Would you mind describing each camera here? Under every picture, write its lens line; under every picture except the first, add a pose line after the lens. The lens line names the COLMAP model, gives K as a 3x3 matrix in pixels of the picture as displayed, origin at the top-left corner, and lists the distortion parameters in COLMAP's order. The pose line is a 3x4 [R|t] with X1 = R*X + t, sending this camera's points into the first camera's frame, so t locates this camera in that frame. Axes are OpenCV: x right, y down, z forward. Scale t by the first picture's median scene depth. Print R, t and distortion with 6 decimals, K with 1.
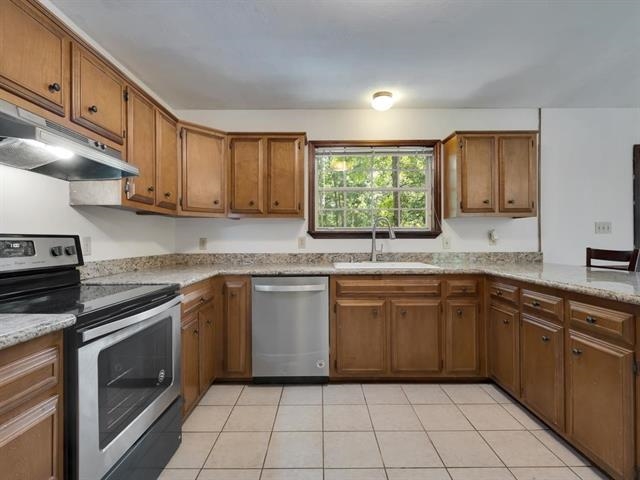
lens RADIAL K [[318.2, 0, 321.6], [0, 318.2, 239.6], [0, 0, 1]] dist [0.013833, -0.001697]
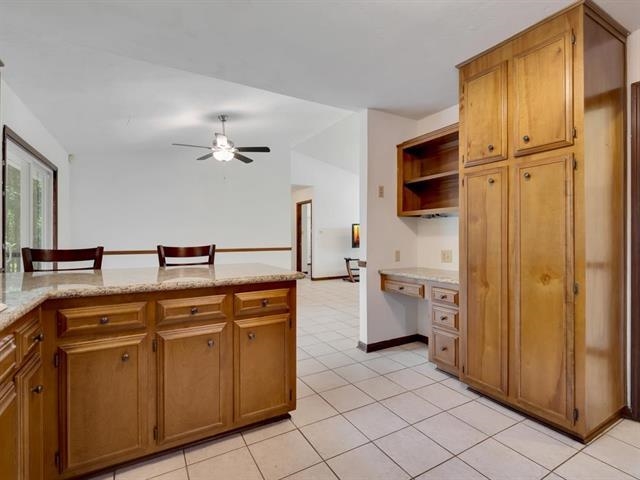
lens RADIAL K [[310.2, 0, 318.7], [0, 310.2, 236.4], [0, 0, 1]] dist [-0.001222, 0.001010]
pose [[-0.494982, 0.002427, 0.868900, -0.247116], [0.003010, 0.999995, -0.001078, -0.000213], [-0.868898, 0.002082, -0.494987, 1.192896]]
